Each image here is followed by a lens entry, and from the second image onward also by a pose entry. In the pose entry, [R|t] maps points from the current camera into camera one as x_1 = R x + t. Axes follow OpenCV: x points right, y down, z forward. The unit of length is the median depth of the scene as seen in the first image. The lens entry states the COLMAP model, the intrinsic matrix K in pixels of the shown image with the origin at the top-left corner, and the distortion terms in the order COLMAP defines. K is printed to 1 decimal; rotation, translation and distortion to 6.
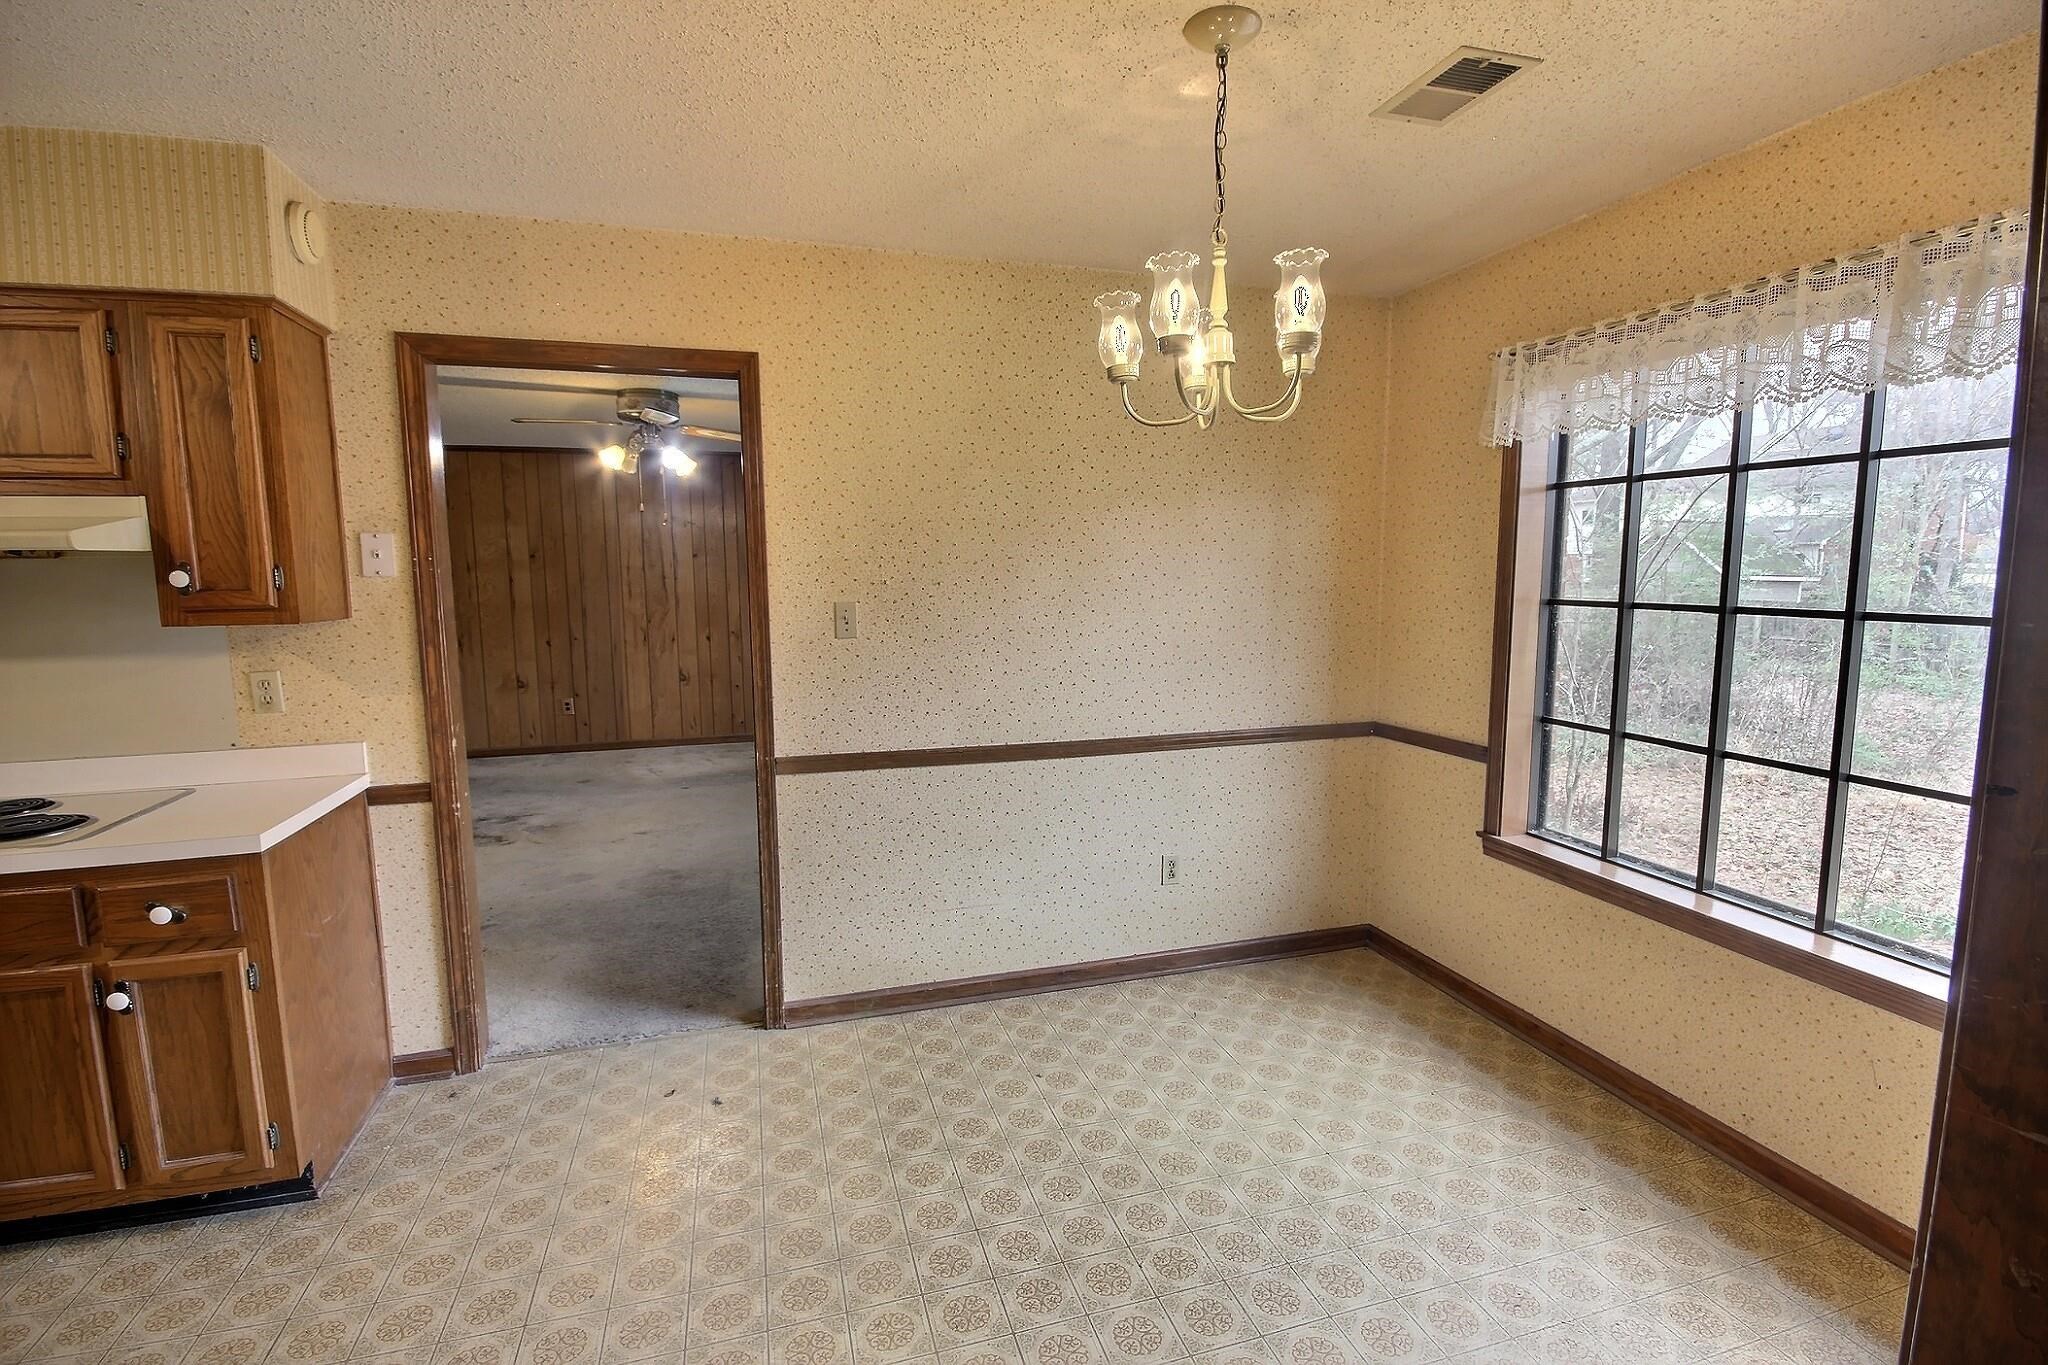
lens RADIAL K [[922.6, 0, 1032.1], [0, 922.6, 680.4], [0, 0, 1]] dist [0.001778, -0.007438]
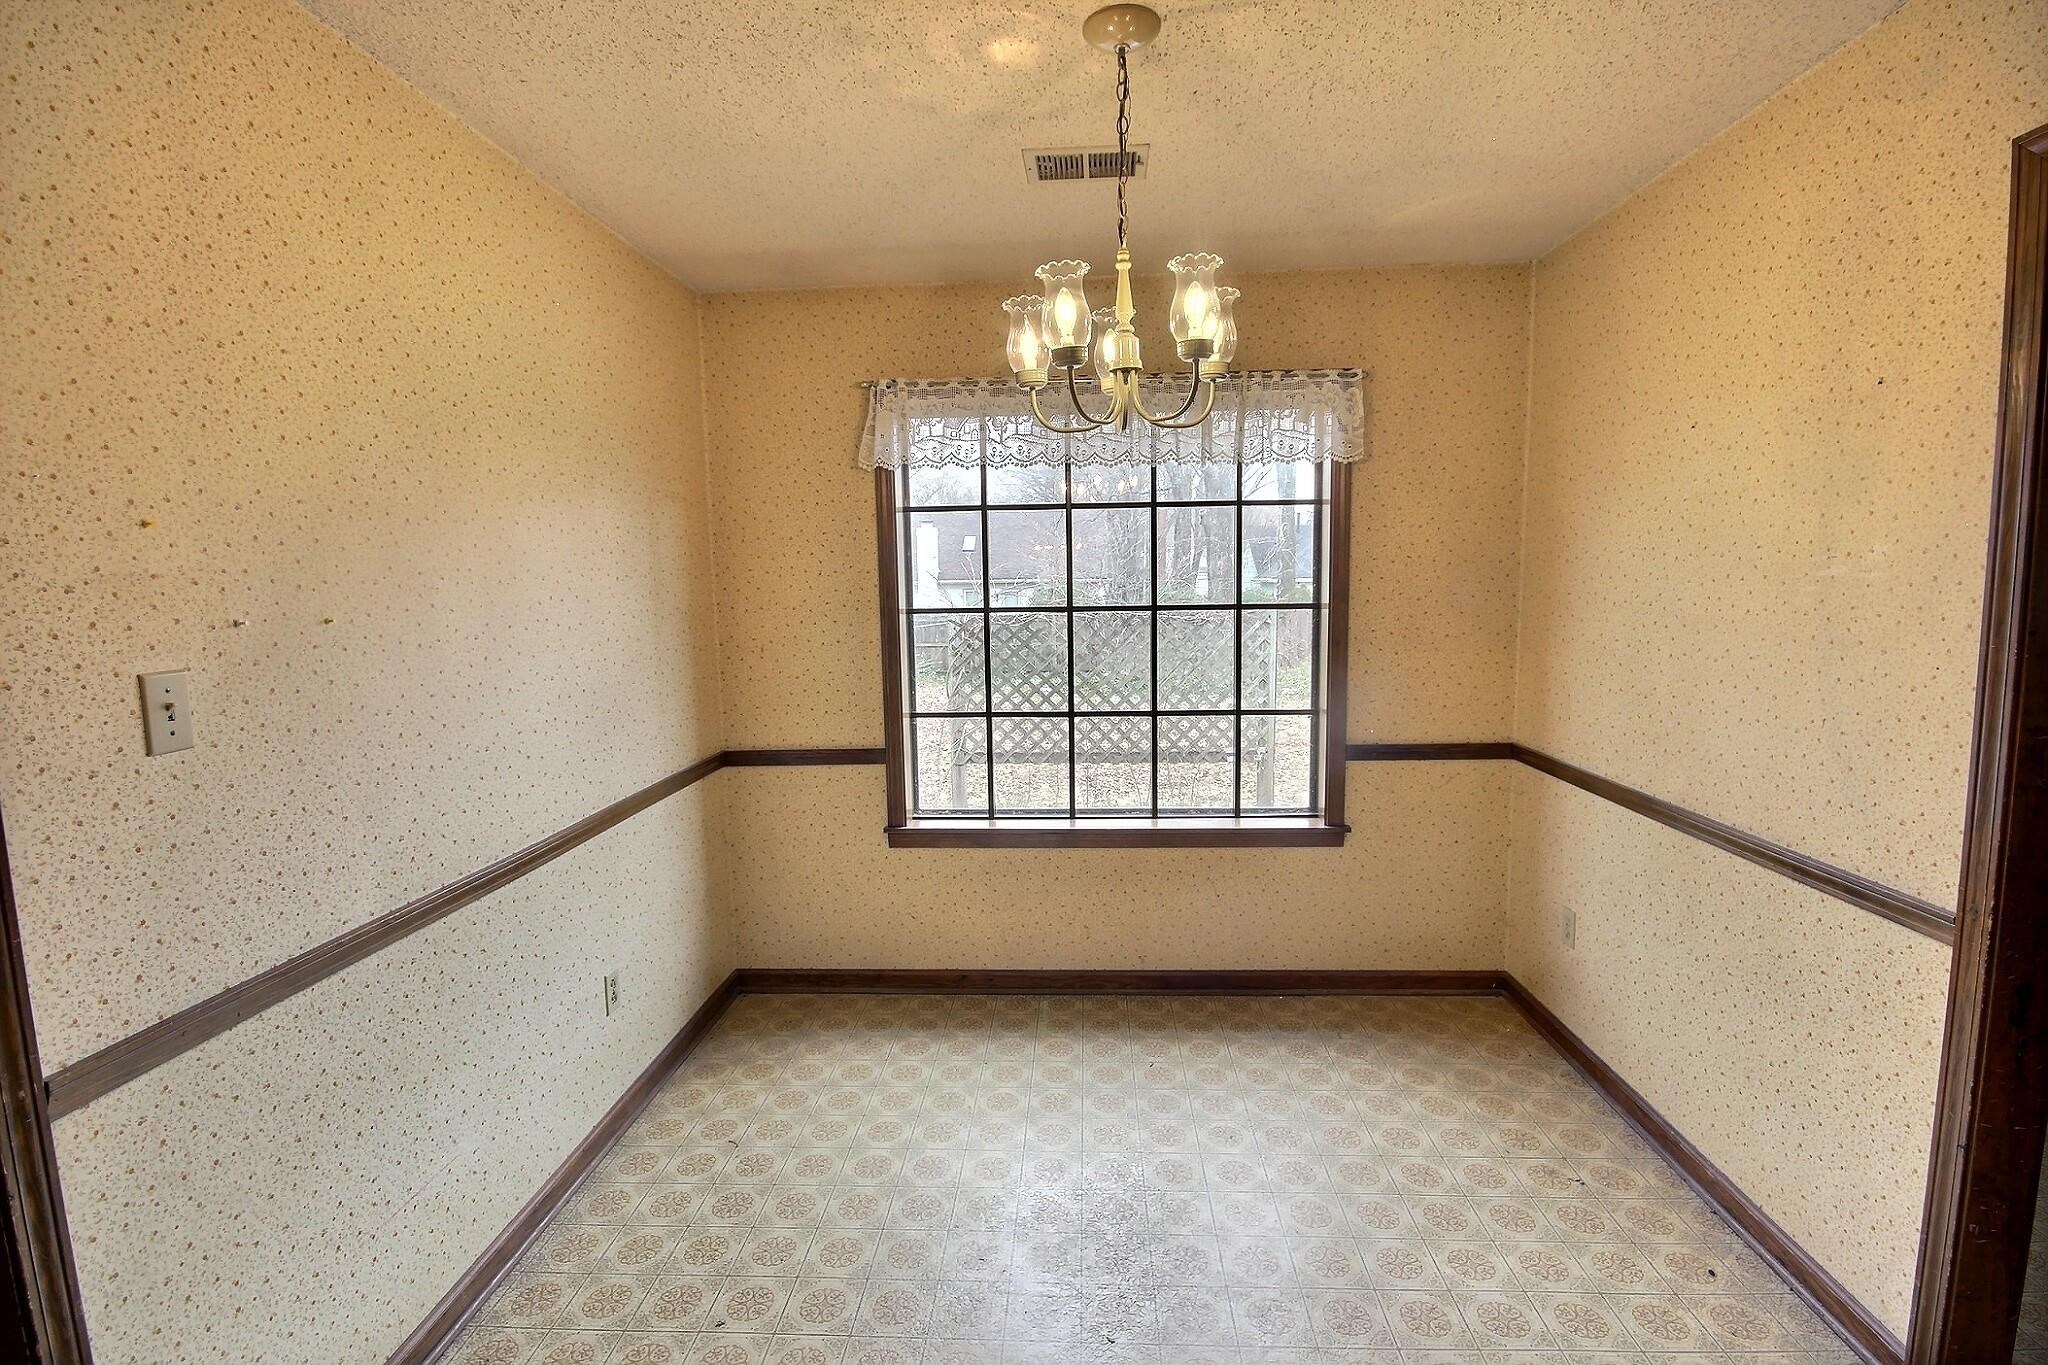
lens RADIAL K [[939.9, 0, 1024.0], [0, 939.9, 682.5], [0, 0, 1]] dist [-0.010914, -0.000226]
pose [[0.360582, -0.107452, 0.926517, -0.458563], [0.130224, 0.989413, 0.064066, -0.053150], [-0.923592, 0.097553, 0.370758, 0.441467]]
